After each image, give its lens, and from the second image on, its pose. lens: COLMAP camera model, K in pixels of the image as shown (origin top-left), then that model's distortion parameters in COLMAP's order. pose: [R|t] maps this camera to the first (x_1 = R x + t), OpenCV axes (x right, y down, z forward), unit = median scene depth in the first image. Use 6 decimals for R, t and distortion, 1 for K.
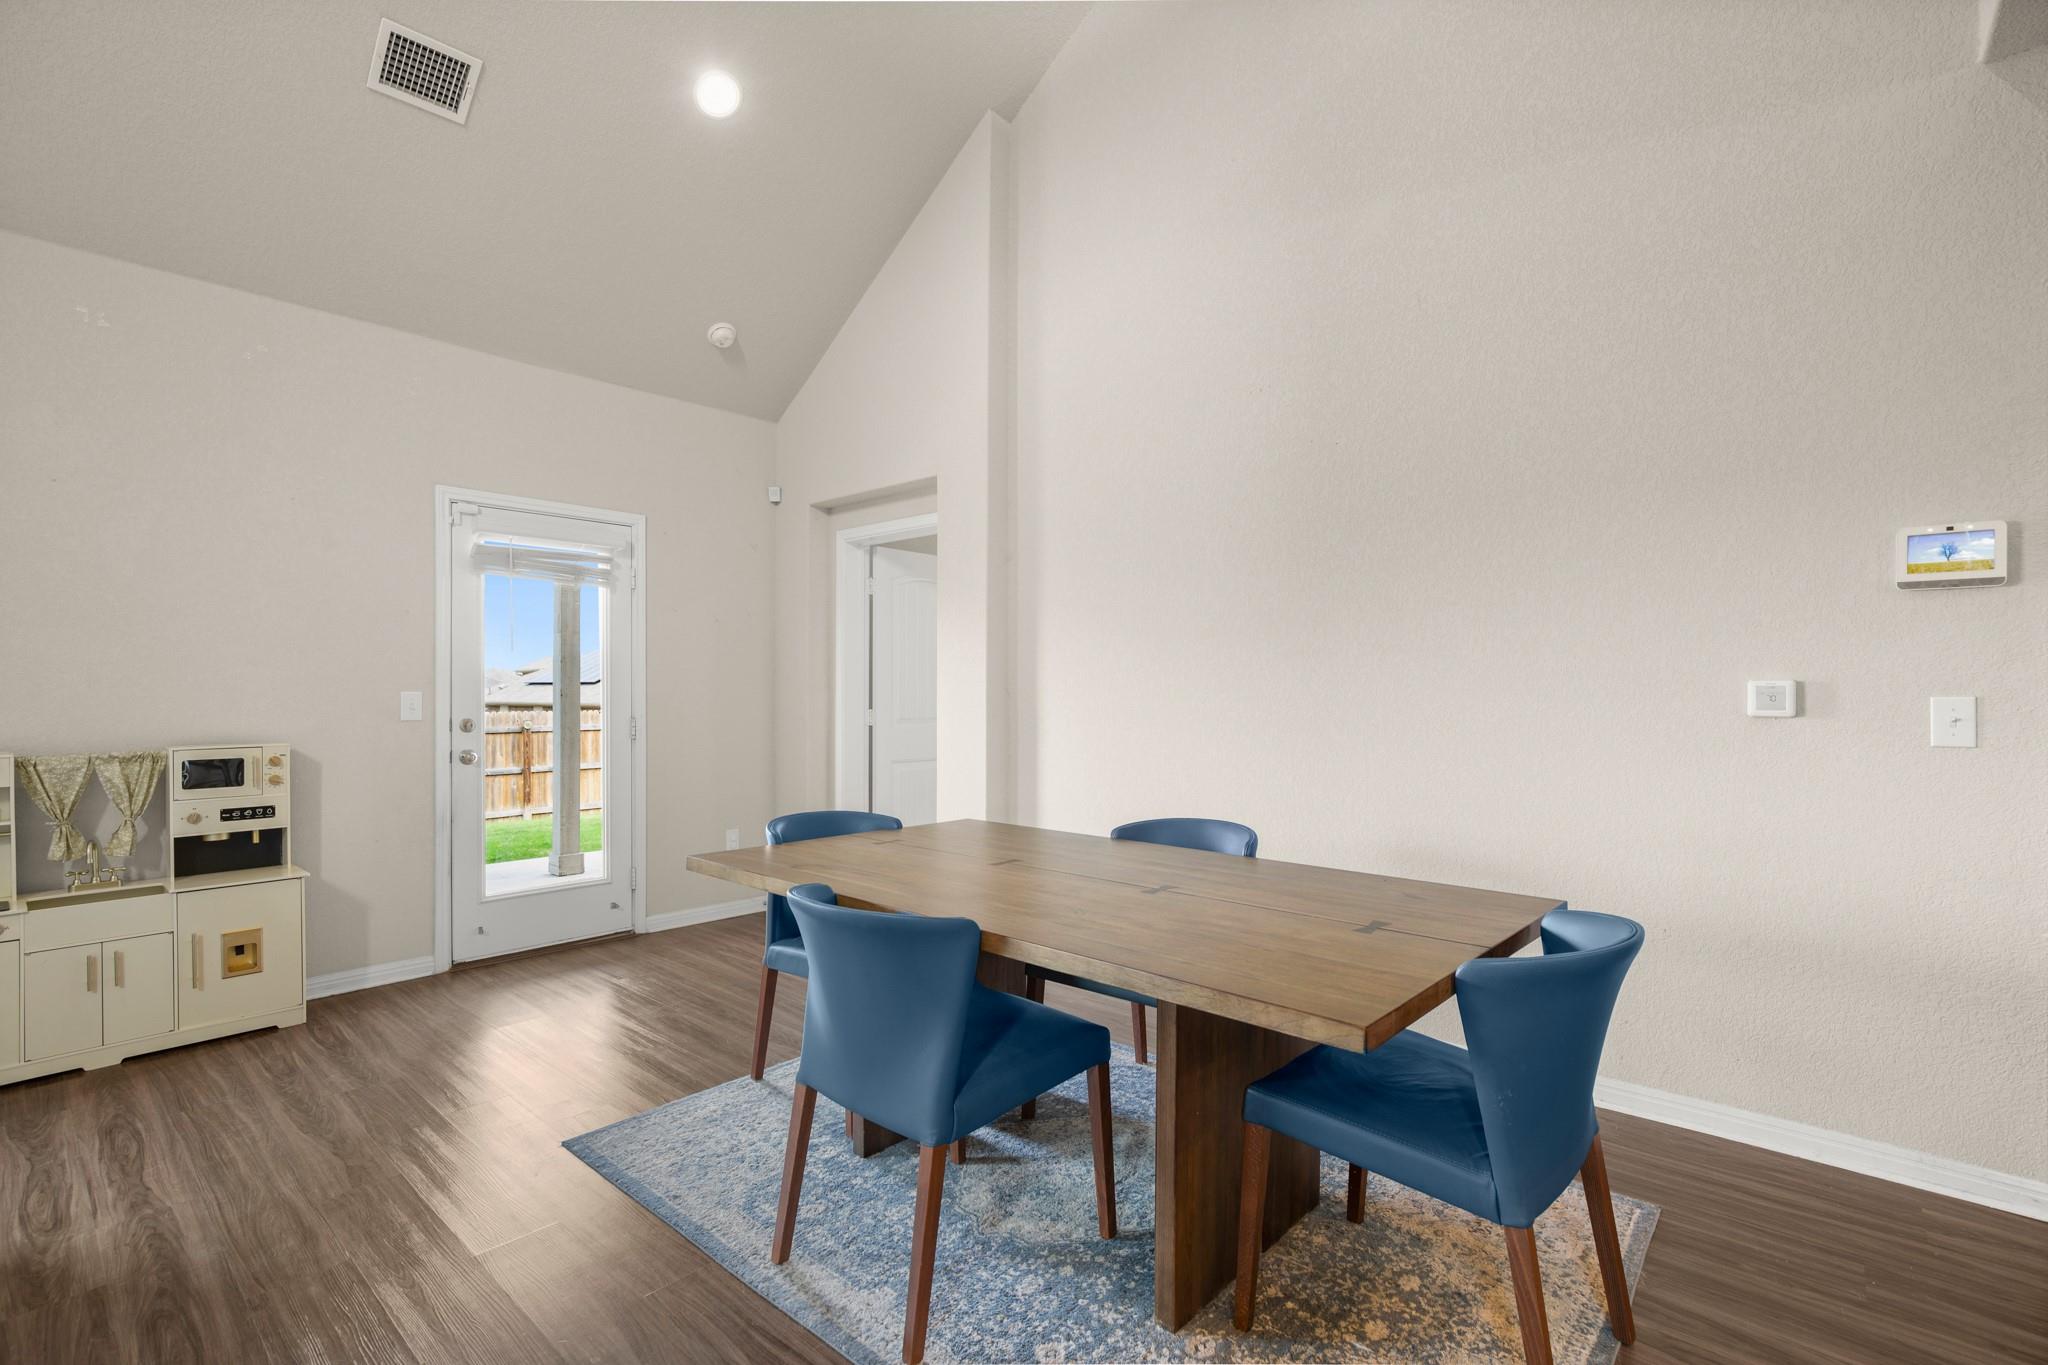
lens RADIAL K [[926.2, 0, 1032.6], [0, 926.2, 691.1], [0, 0, 1]] dist [-0.008265, 0.002953]
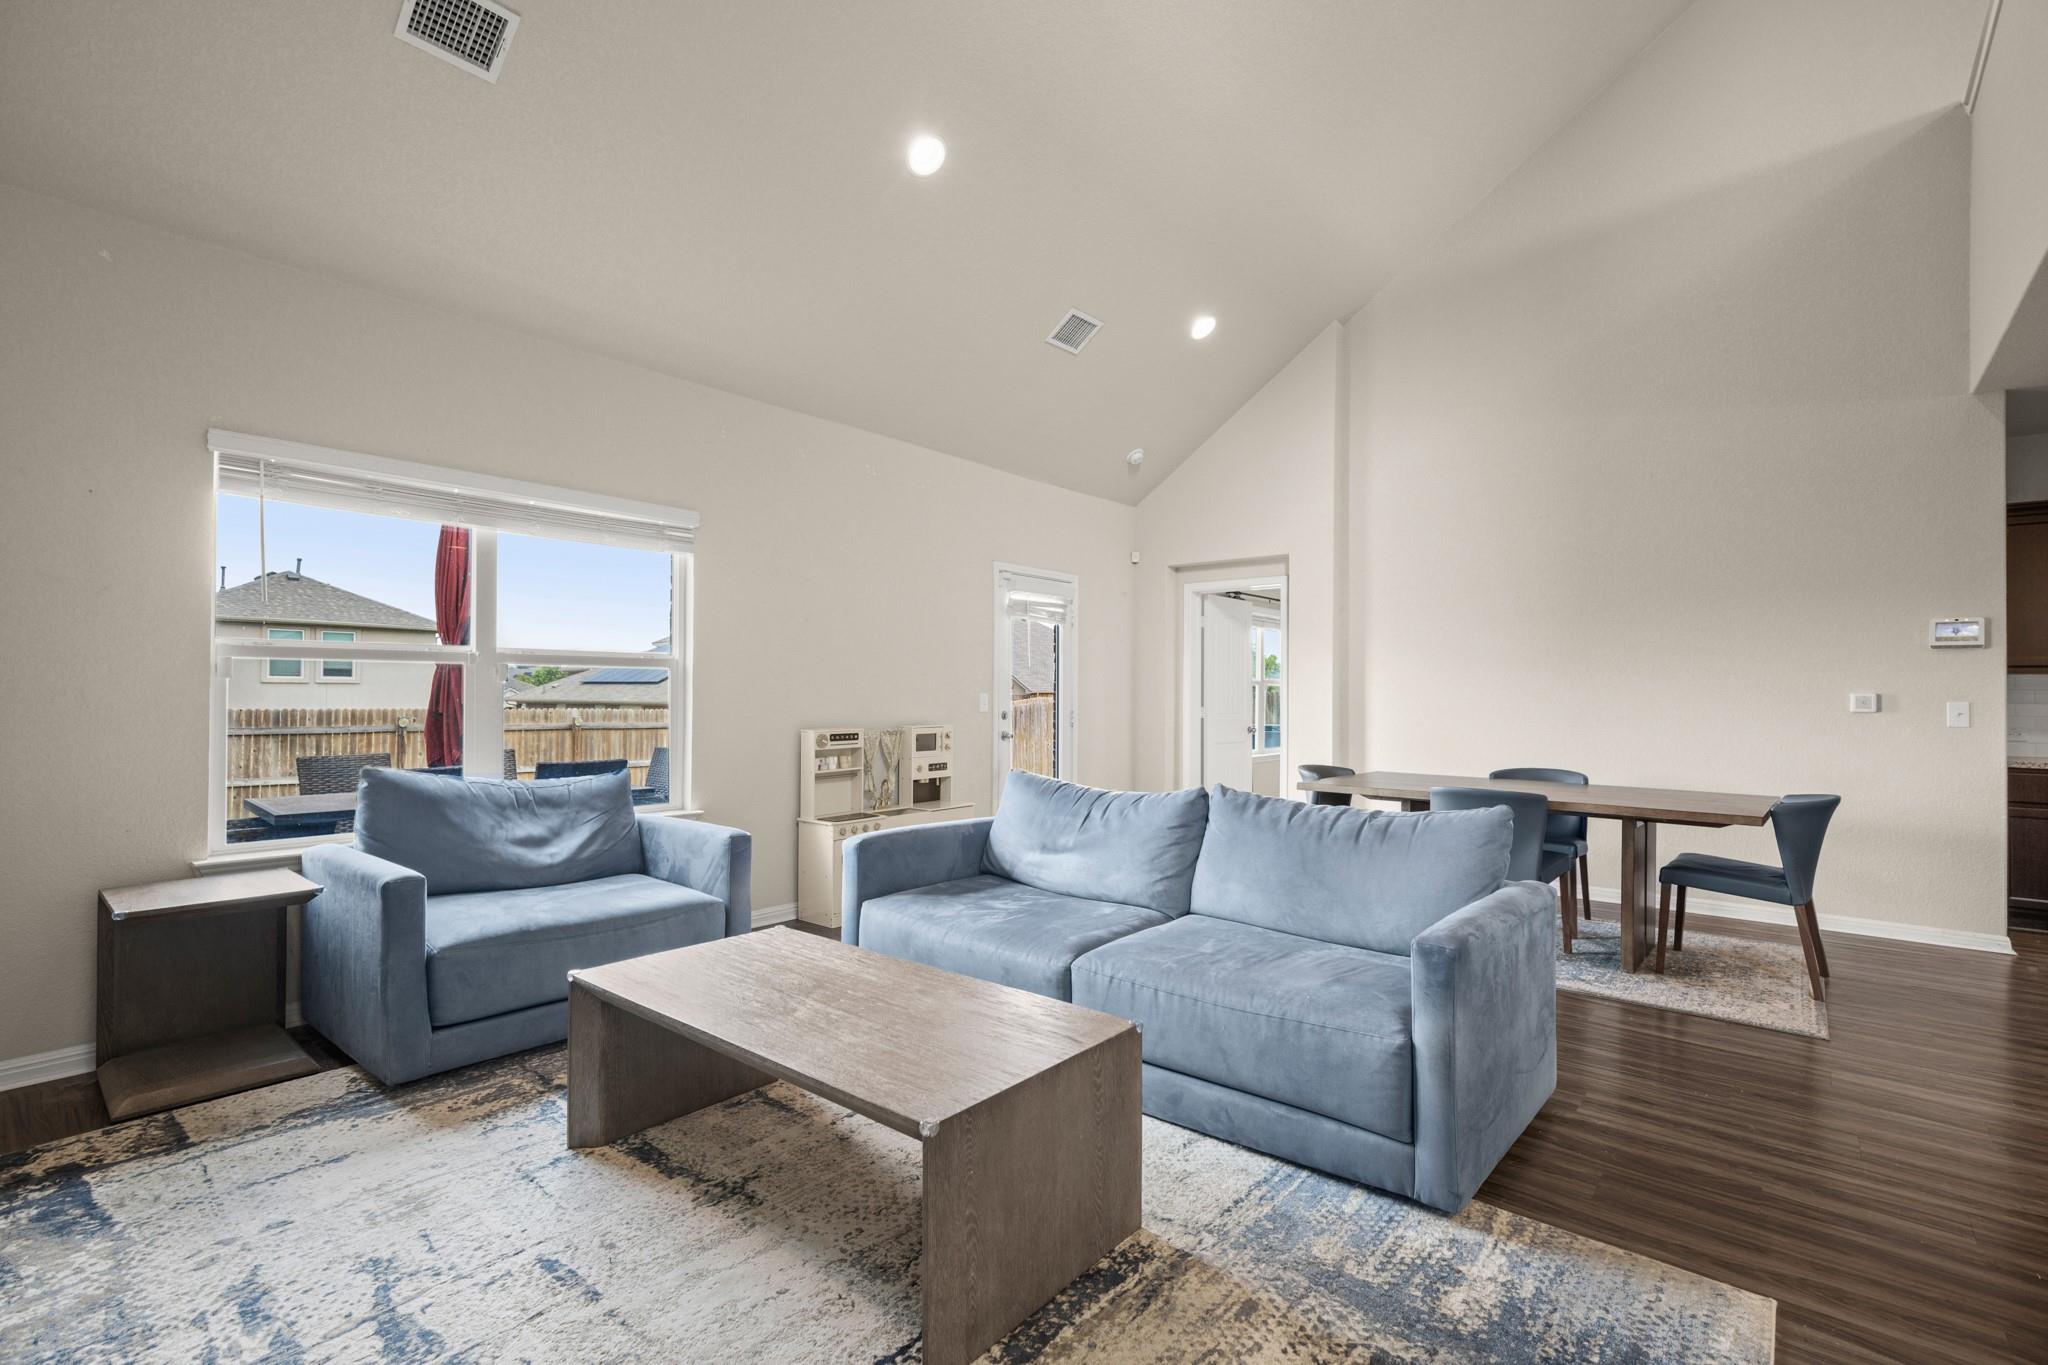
lens RADIAL K [[926.2, 0, 1030.3], [0, 926.2, 685.5], [0, 0, 1]] dist [-0.008265, 0.002953]
pose [[0.999865, 0.007012, 0.014872, -0.752712], [-0.006864, 0.999926, -0.009996, 0.002461], [-0.014941, 0.009893, 0.999839, -0.699344]]
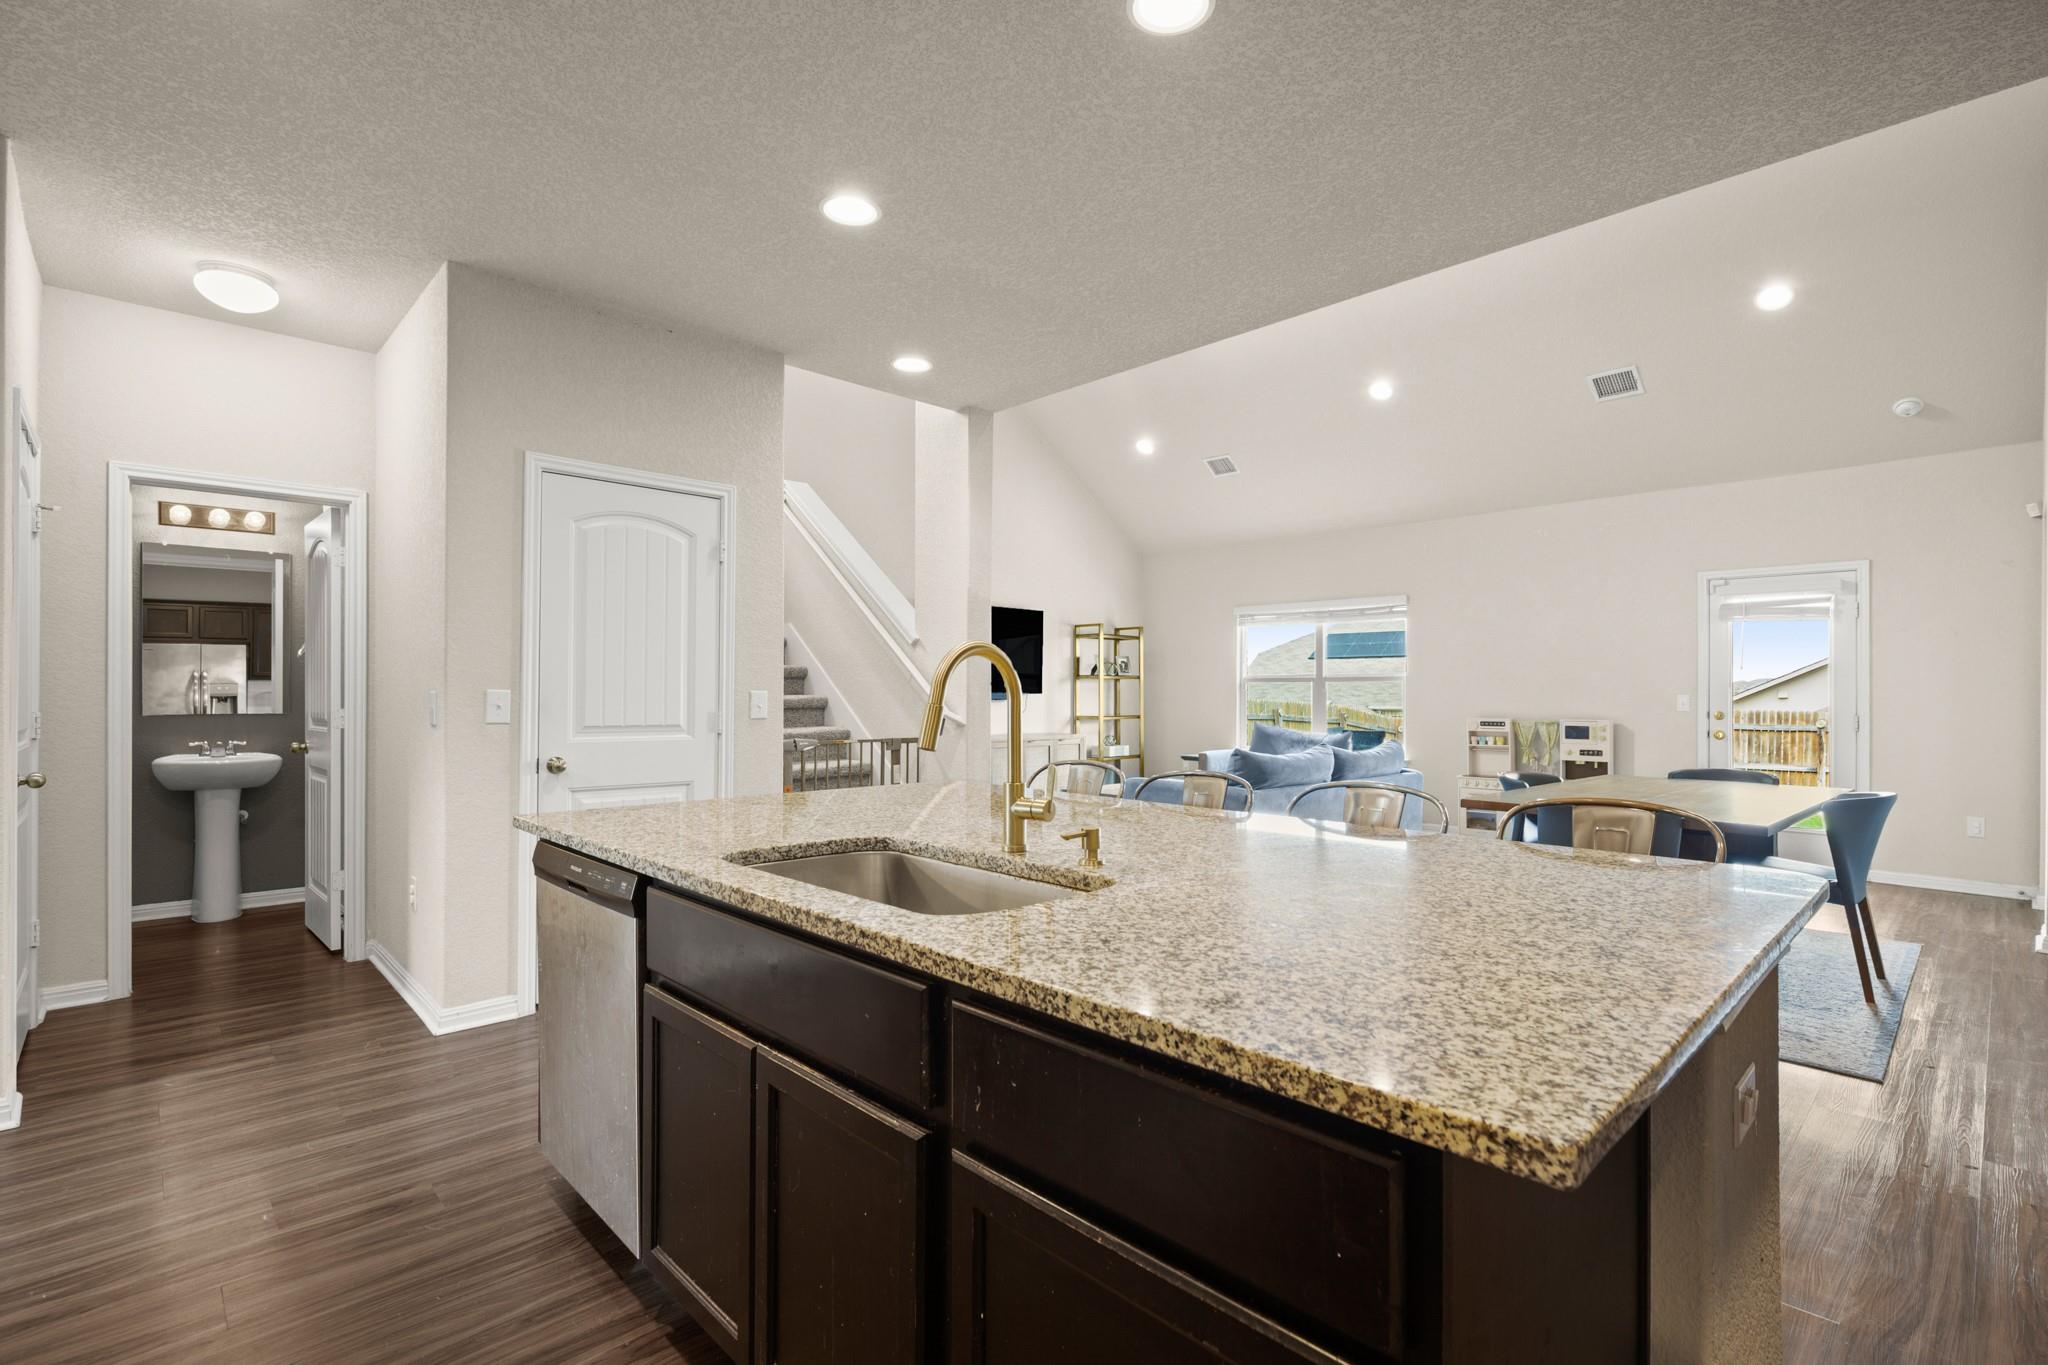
lens RADIAL K [[926.2, 0, 1030.5], [0, 926.2, 695.8], [0, 0, 1]] dist [-0.008265, 0.002953]
pose [[-0.091722, 0.004667, -0.995774, 1.422714], [-0.003120, 0.999983, 0.004974, -0.003035], [0.995780, 0.003563, -0.091706, -0.074003]]
